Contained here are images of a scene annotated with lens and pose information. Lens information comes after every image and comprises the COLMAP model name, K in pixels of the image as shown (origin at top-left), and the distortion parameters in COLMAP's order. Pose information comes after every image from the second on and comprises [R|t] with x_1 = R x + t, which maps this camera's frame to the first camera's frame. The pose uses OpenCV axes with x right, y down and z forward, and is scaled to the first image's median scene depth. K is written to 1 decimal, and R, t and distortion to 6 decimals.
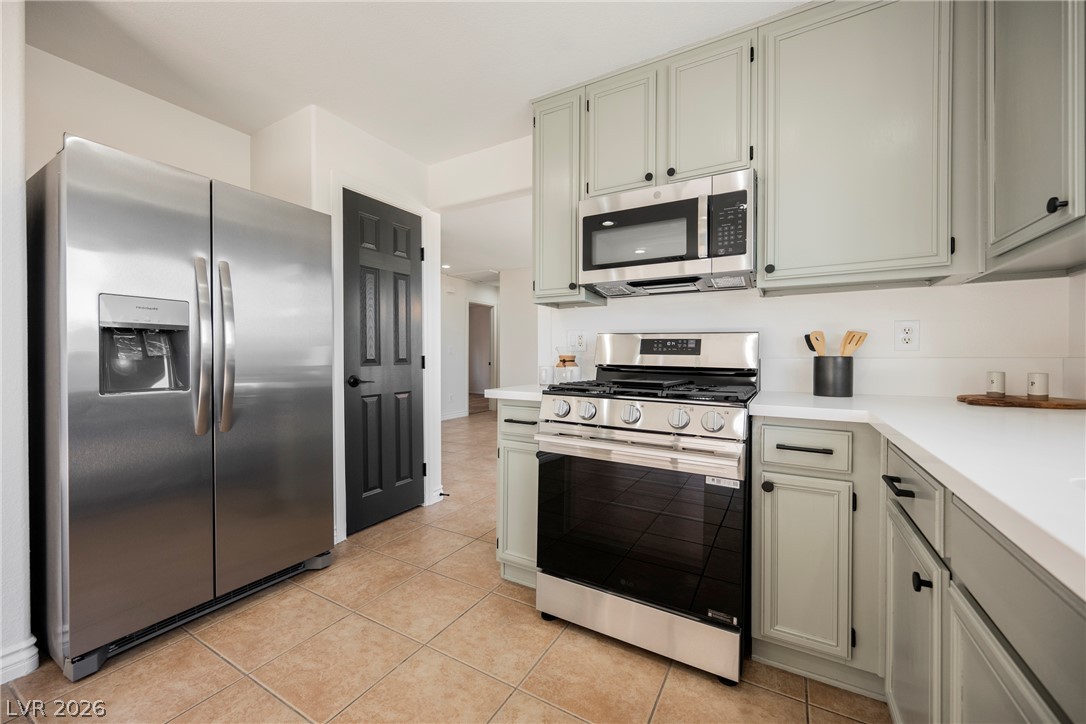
lens RADIAL K [[421.6, 0, 543.7], [0, 421.6, 360.4], [0, 0, 1]] dist [-0.004803, 0.001371]
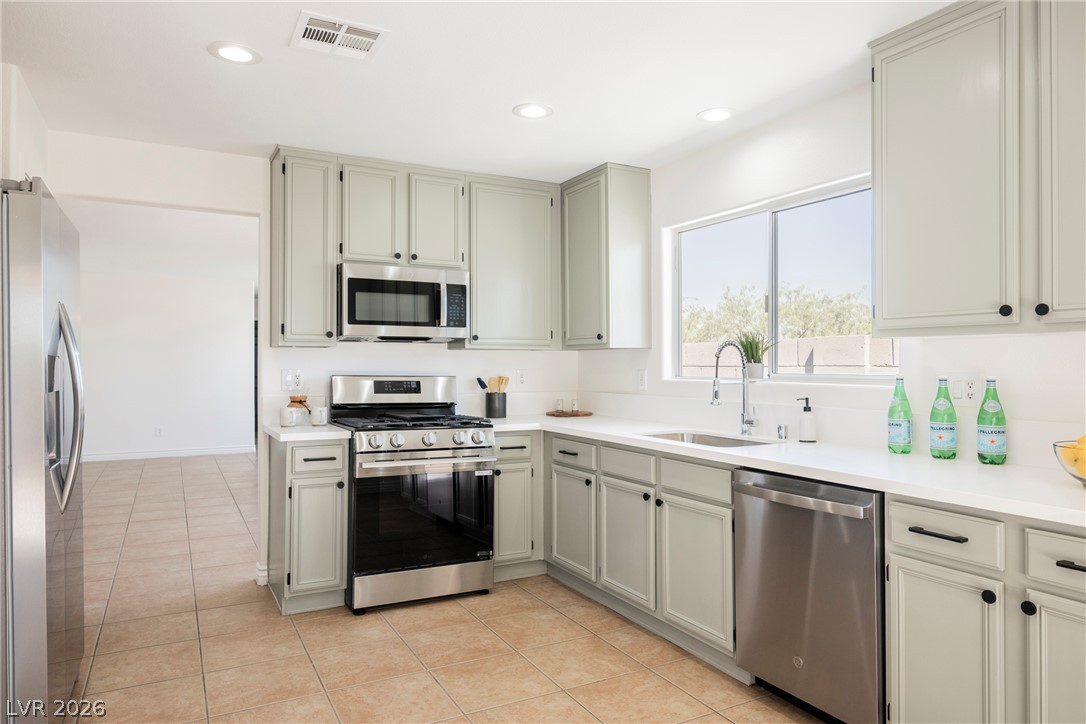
lens RADIAL K [[688.2, 0, 543.3], [0, 688.2, 361.4], [0, 0, 1]] dist [-0.005438, 0.002684]
pose [[0.529882, 0.003952, 0.848062, -1.399669], [0.010083, 0.999889, -0.010959, -0.096154], [-0.848011, 0.014358, 0.529784, -0.519419]]
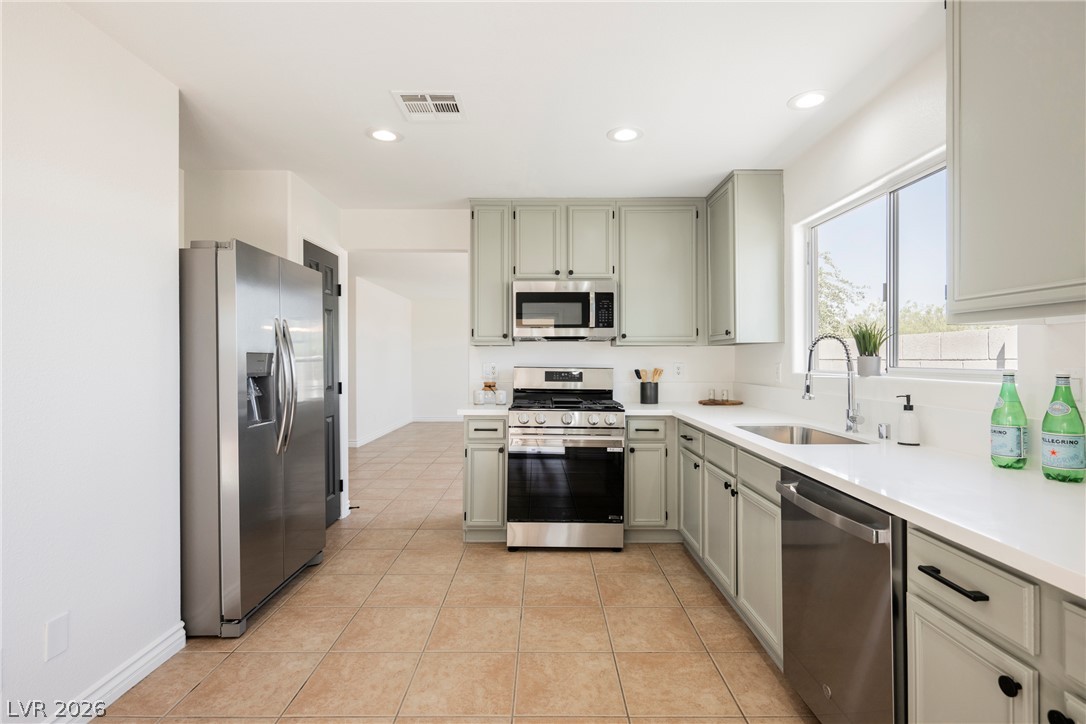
lens RADIAL K [[522.5, 0, 544.9], [0, 522.5, 361.5], [0, 0, 1]] dist [-0.004656, 0.000018]
pose [[0.866242, -0.003314, 0.499614, -0.863098], [0.007445, 0.999953, -0.006276, -0.090349], [-0.499570, 0.009156, 0.866225, -0.770534]]
